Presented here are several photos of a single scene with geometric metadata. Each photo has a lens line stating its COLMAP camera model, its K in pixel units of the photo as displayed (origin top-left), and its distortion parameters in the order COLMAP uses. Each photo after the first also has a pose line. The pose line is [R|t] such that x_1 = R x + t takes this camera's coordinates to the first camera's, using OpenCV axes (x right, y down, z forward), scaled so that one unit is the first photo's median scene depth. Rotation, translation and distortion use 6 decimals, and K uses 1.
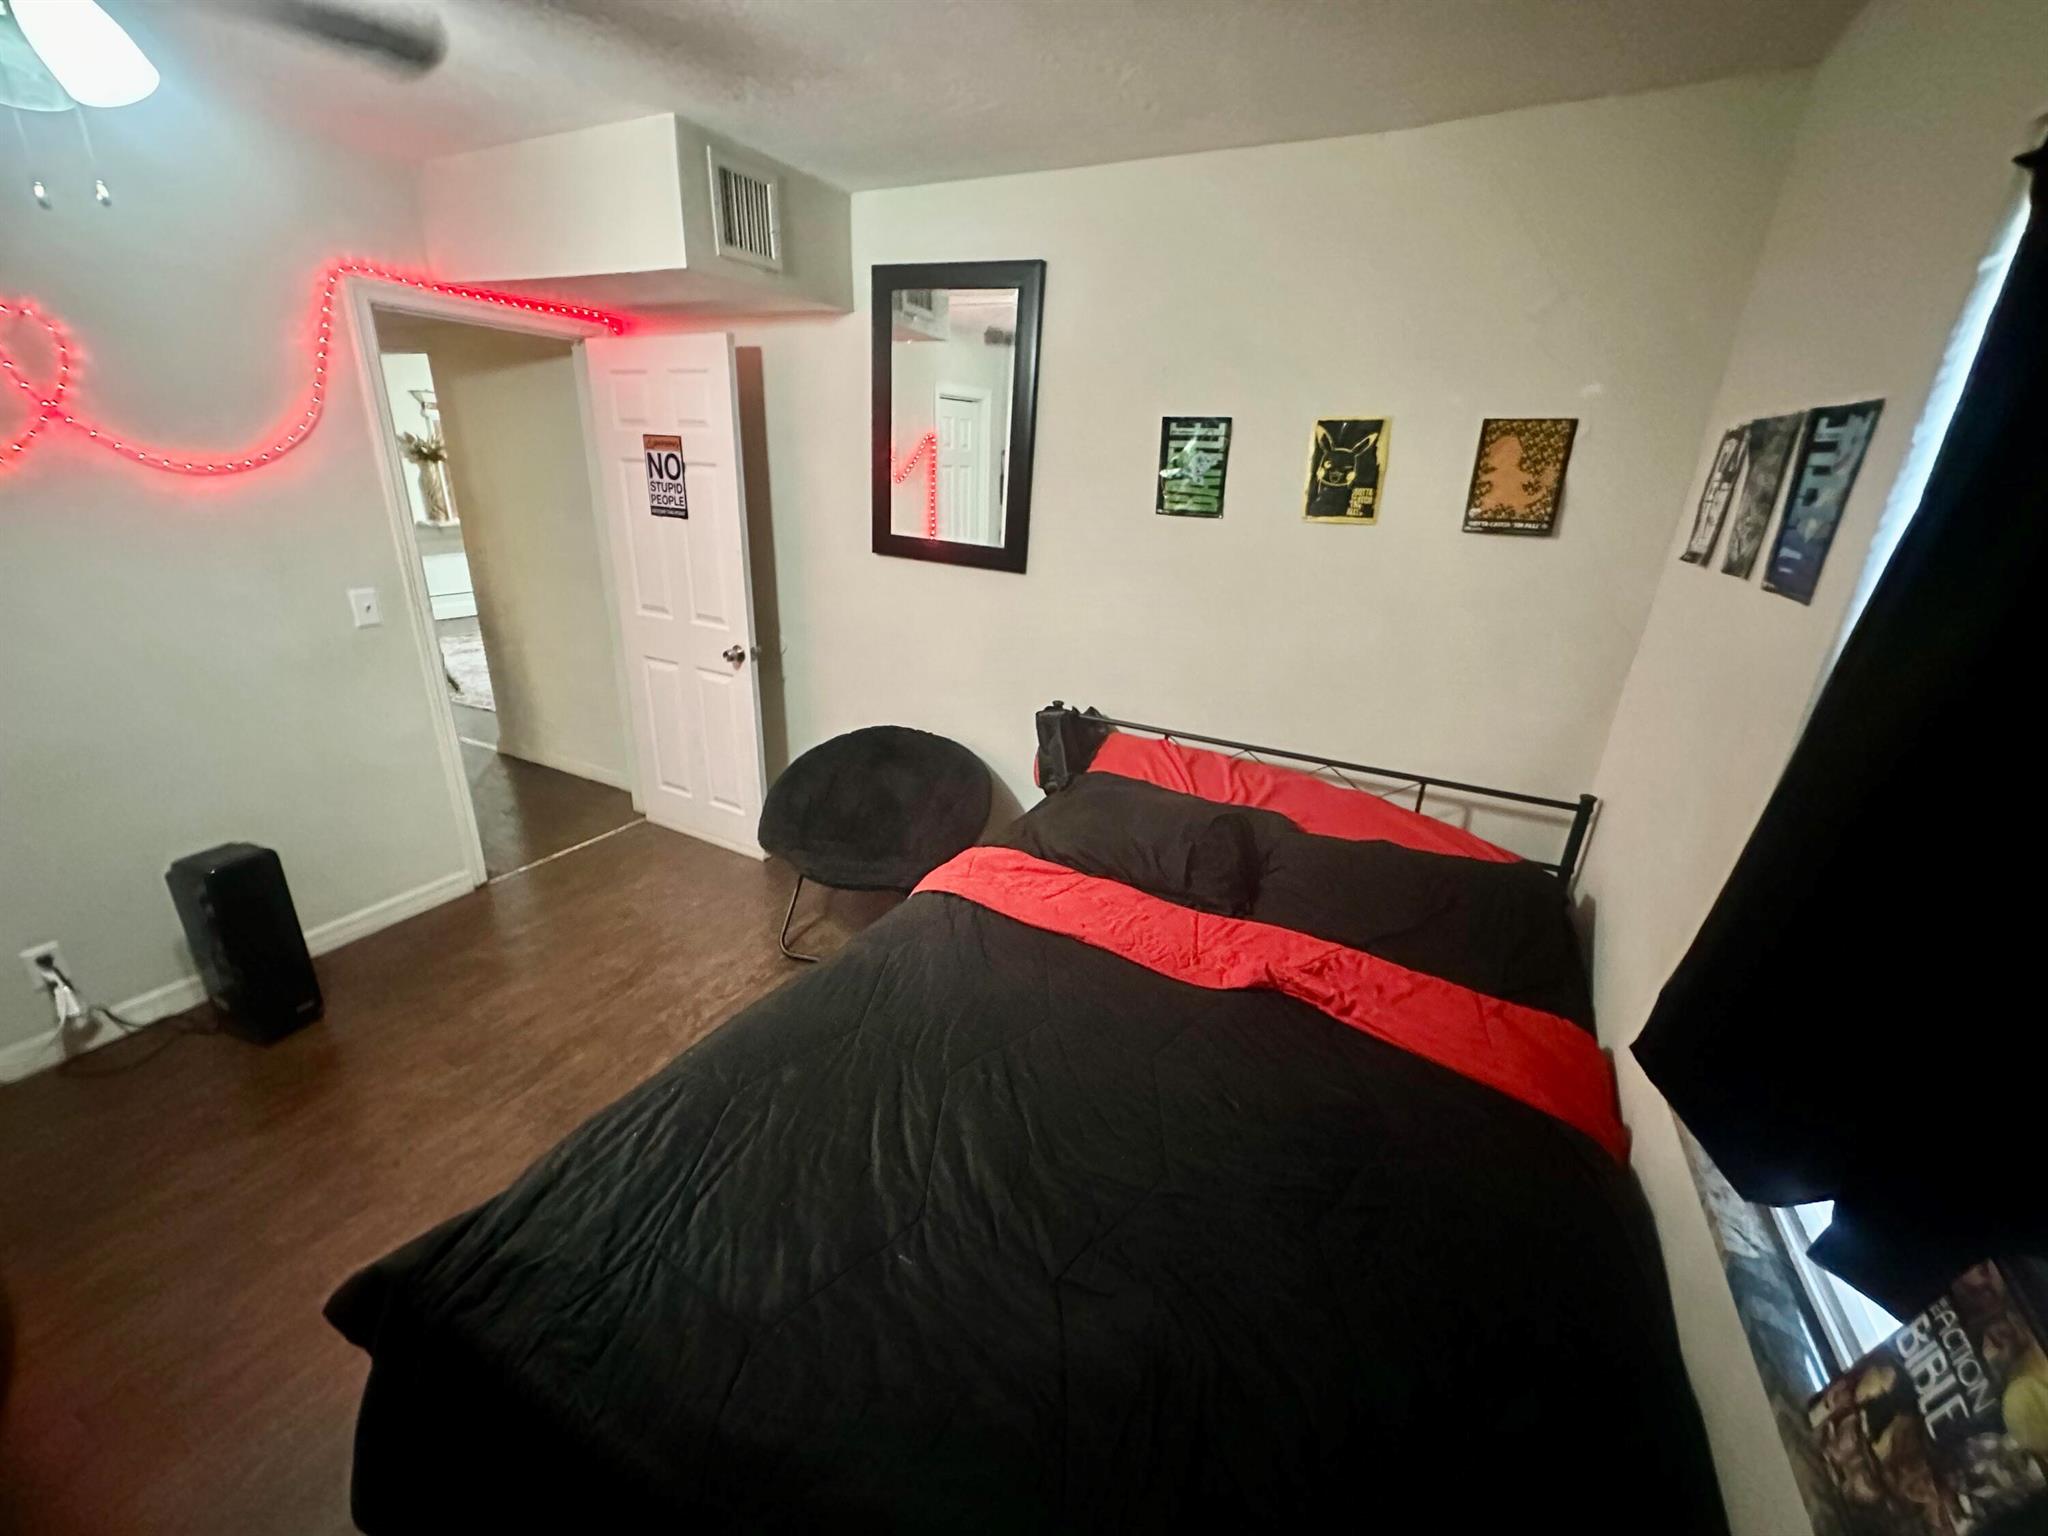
lens RADIAL K [[815.0, 0, 1019.5], [0, 815.0, 764.4], [0, 0, 1]] dist [-0.000511, 0.000404]
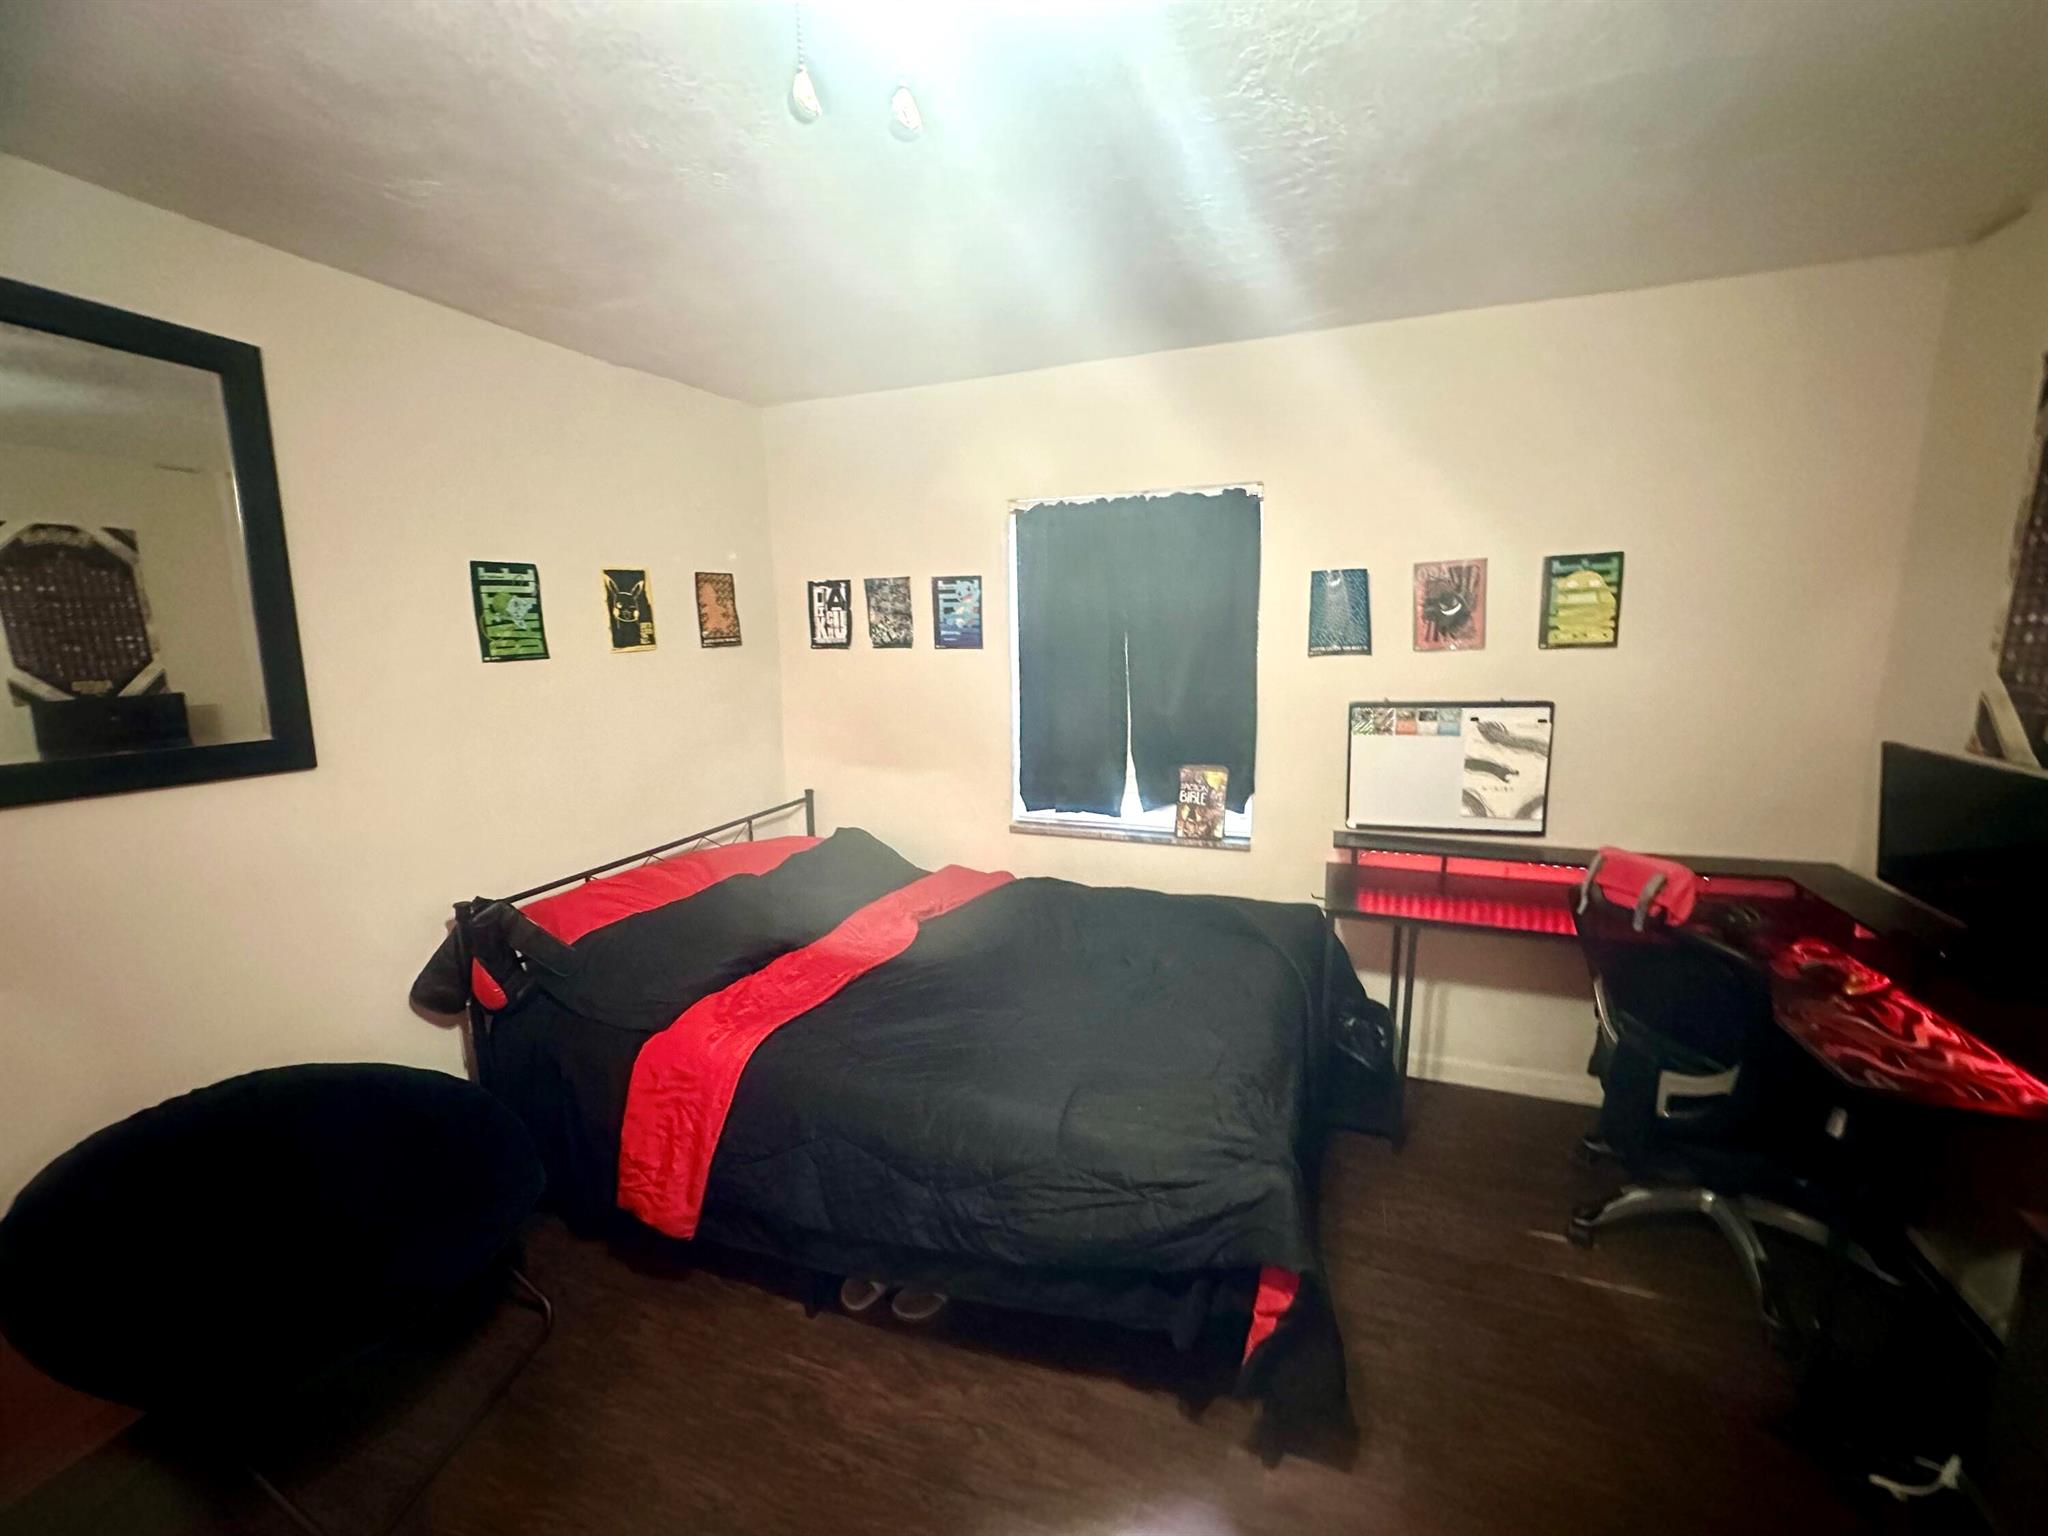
lens RADIAL K [[815.0, 0, 1023.9], [0, 815.0, 775.1], [0, 0, 1]] dist [-0.000511, 0.000404]
pose [[-0.101819, -0.226761, 0.968614, -0.853477], [0.356471, 0.900699, 0.248333, -0.218018], [-0.928742, 0.370568, -0.010875, 0.528591]]
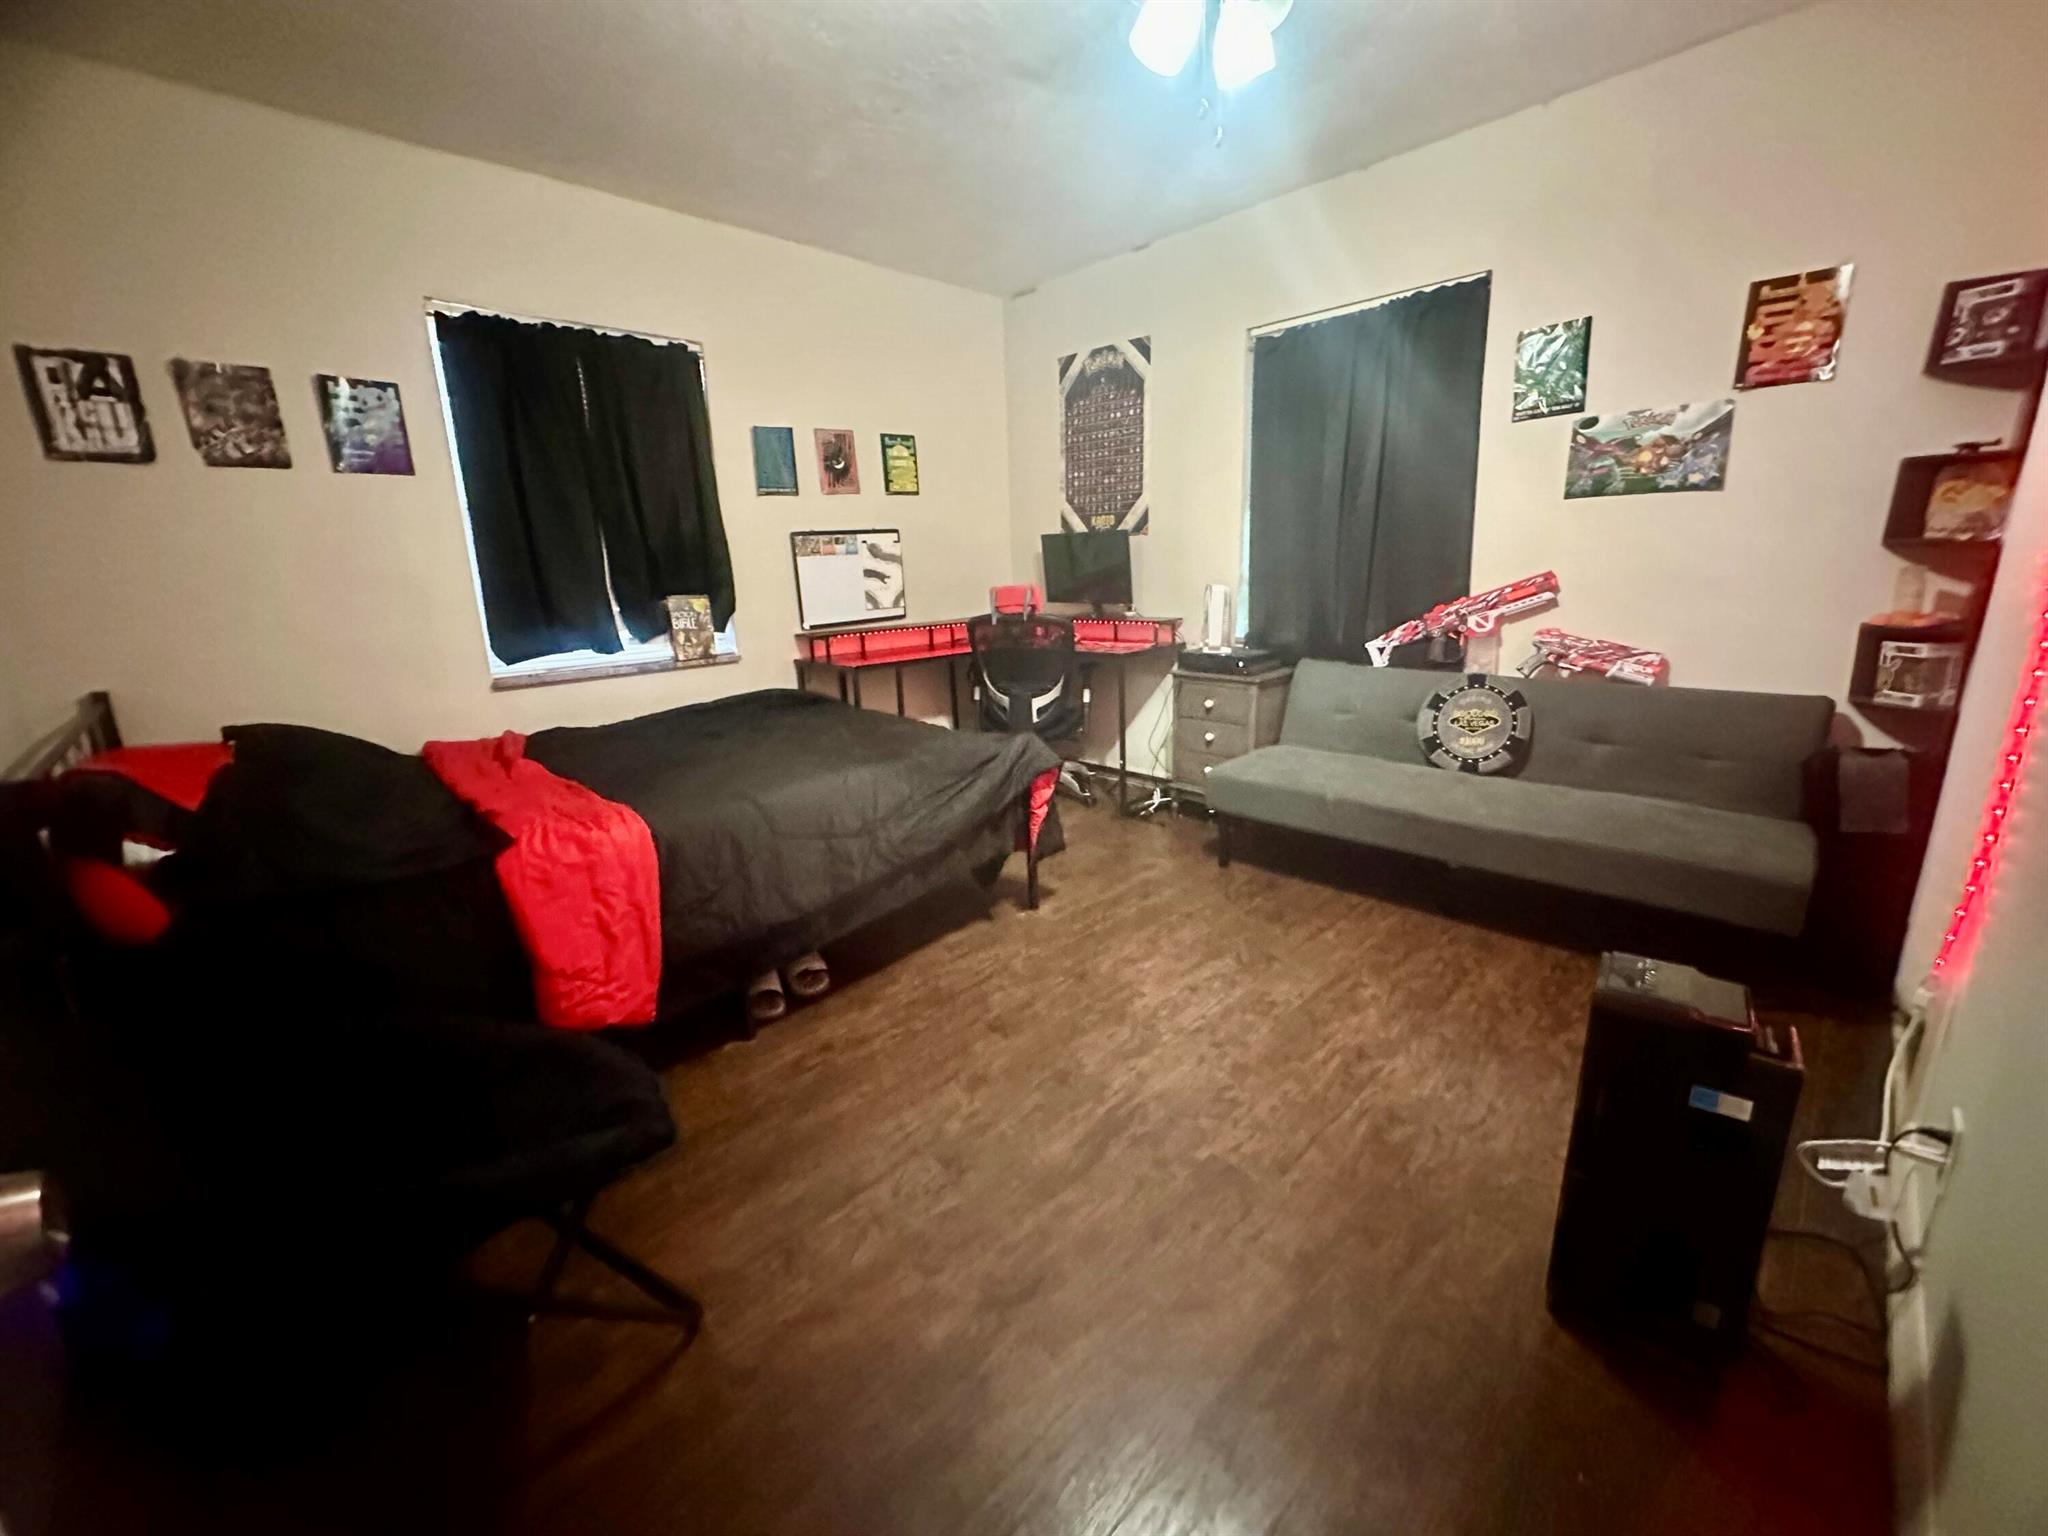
lens RADIAL K [[815.0, 0, 1031.8], [0, 815.0, 773.9], [0, 0, 1]] dist [-0.000511, 0.000404]
pose [[-0.949110, -0.092901, 0.300930, -0.696392], [0.100470, 0.816269, 0.568868, -0.315284], [-0.298488, 0.570153, -0.765396, 1.340221]]
